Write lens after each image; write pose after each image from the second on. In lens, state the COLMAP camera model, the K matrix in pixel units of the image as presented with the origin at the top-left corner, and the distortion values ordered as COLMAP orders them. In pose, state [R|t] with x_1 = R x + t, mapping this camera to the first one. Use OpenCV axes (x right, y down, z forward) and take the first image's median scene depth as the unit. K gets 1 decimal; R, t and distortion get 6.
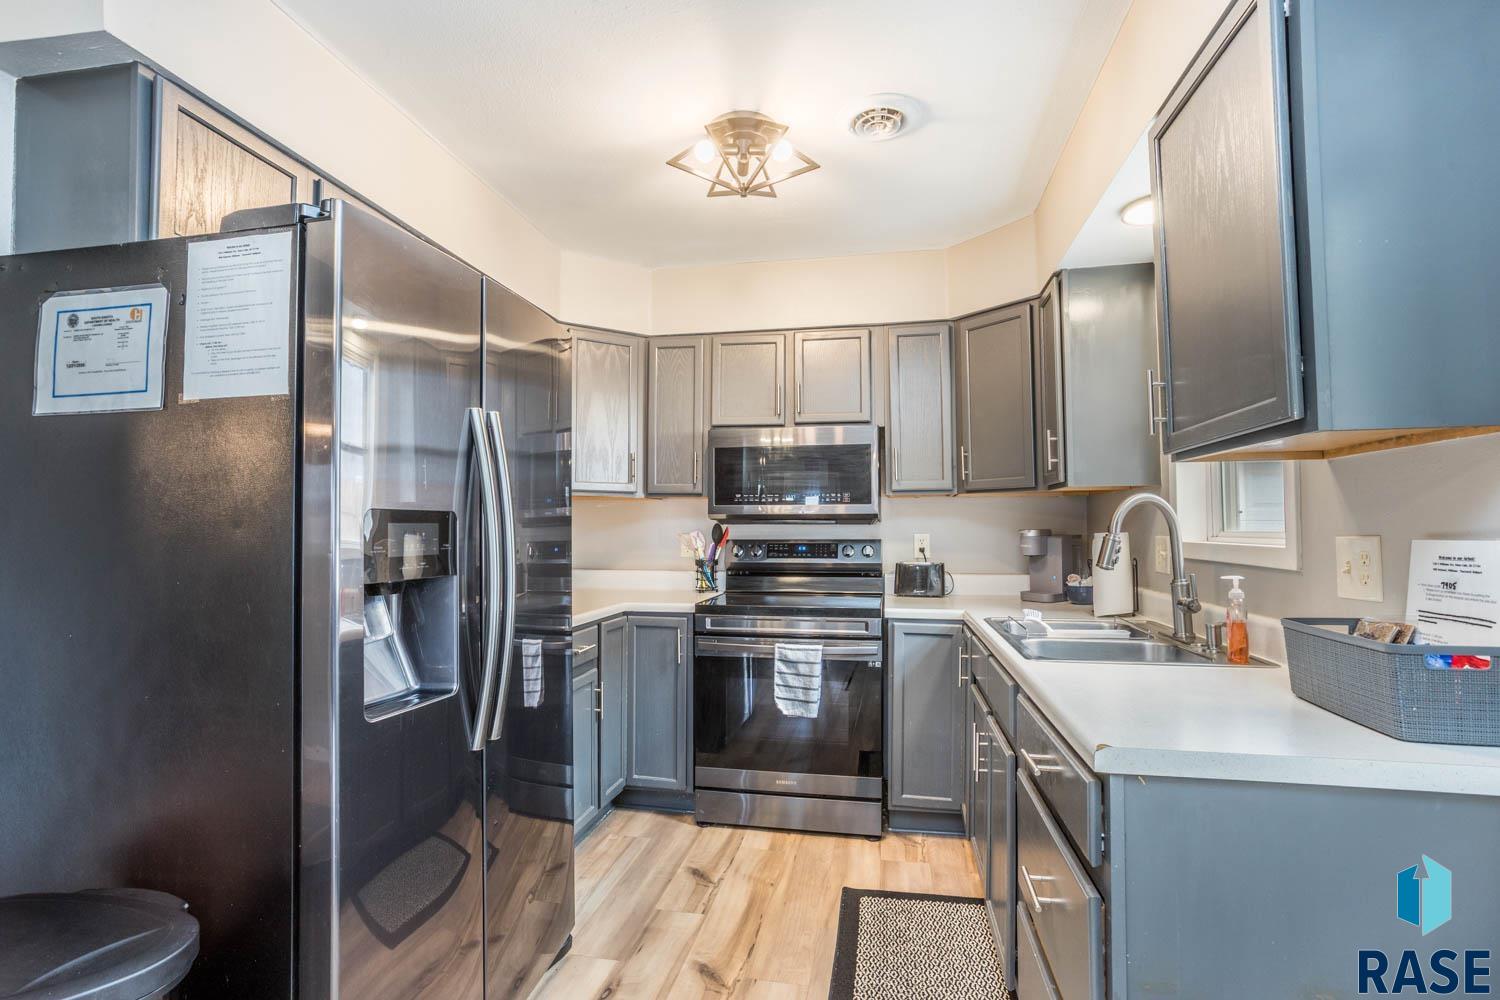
lens RADIAL K [[720.5, 0, 746.9], [0, 720.5, 501.3], [0, 0, 1]] dist [-0.058603, 0.038003]
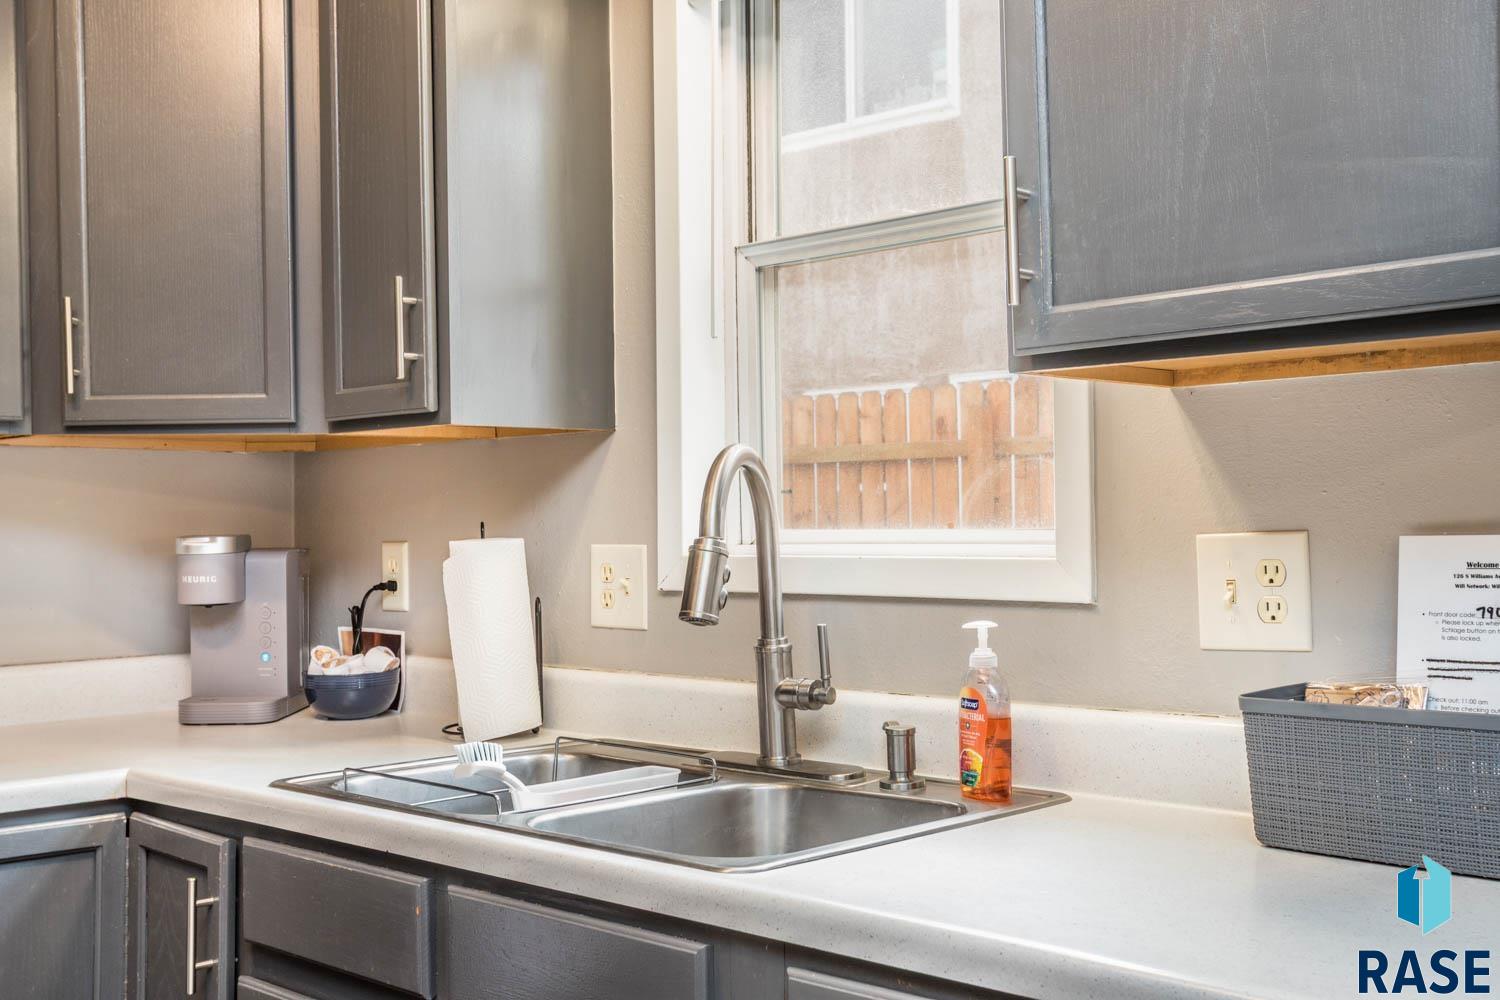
lens RADIAL K [[1629.9, 0, 750.0], [0, 1629.9, 500.0], [0, 0, 1]] dist [-0.002333, 0.014669]
pose [[0.544982, 0.007398, 0.838415, -0.191618], [-0.018840, 0.999817, 0.003424, 0.013670], [-0.838236, -0.017661, 0.545021, 0.317827]]
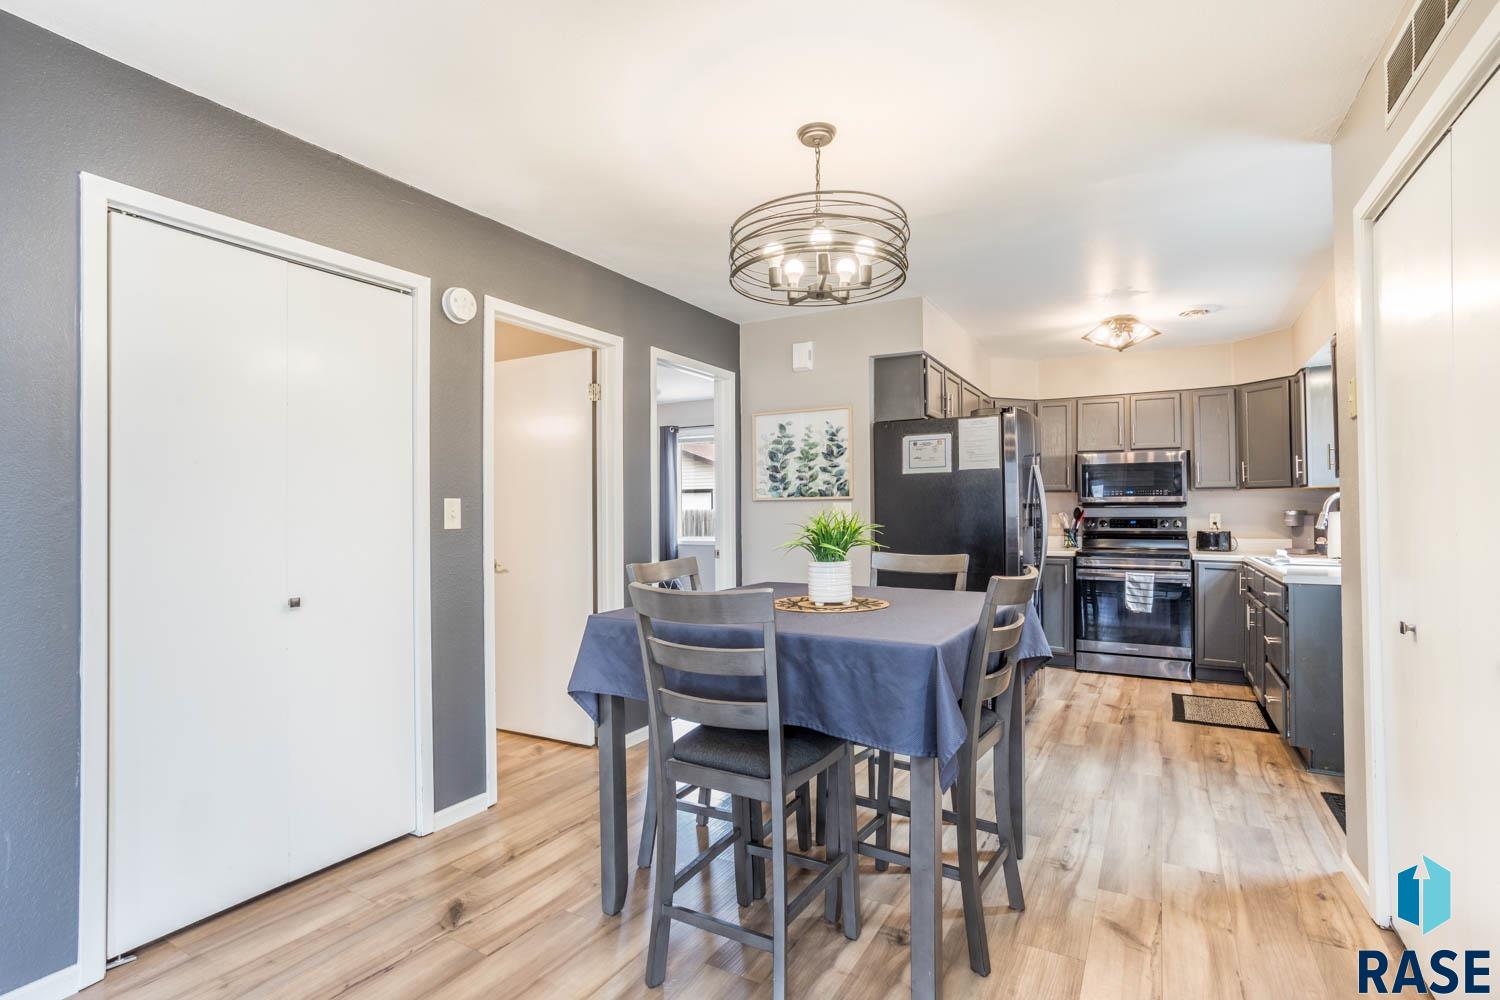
lens RADIAL K [[720.5, 0, 746.9], [0, 720.5, 501.3], [0, 0, 1]] dist [-0.058603, 0.038003]
pose [[0.944988, -0.006394, -0.327042, -0.283061], [0.013422, 0.999725, 0.019237, -0.032748], [0.326829, -0.022569, 0.944814, -1.040384]]
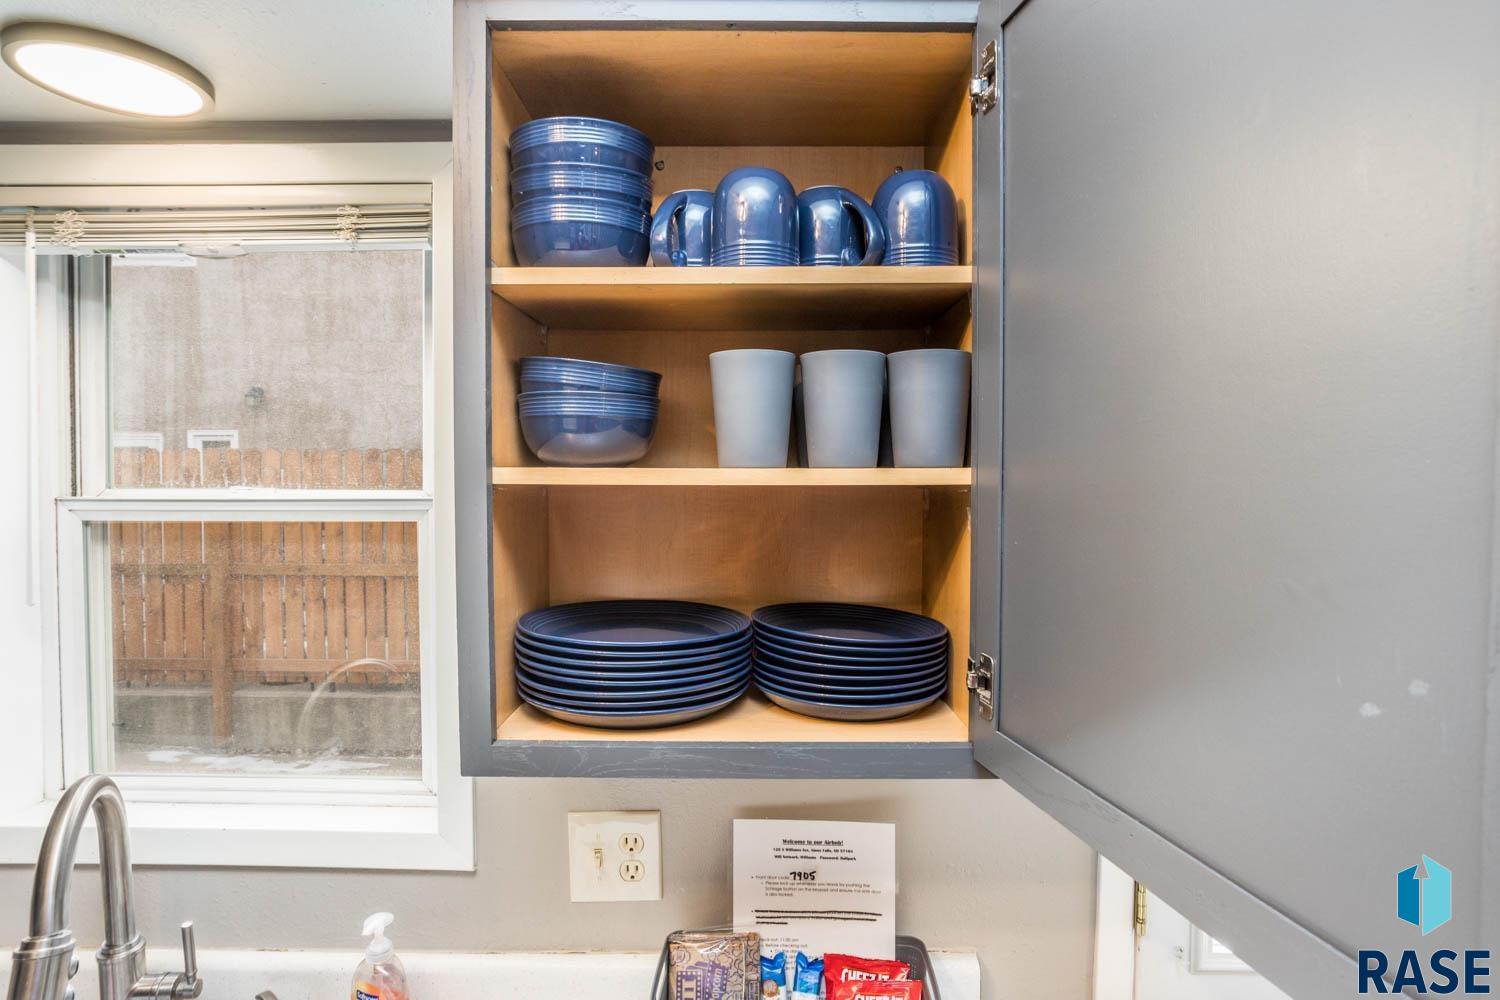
lens RADIAL K [[785.5, 0, 750.0], [0, 785.5, 500.0], [0, 0, 1]] dist [-0.032462, 0.015329]
pose [[-0.186012, -0.019796, 0.982348, 0.046503], [-0.037094, 0.999226, 0.013112, -0.134448], [-0.981847, -0.034000, -0.186602, 0.506062]]
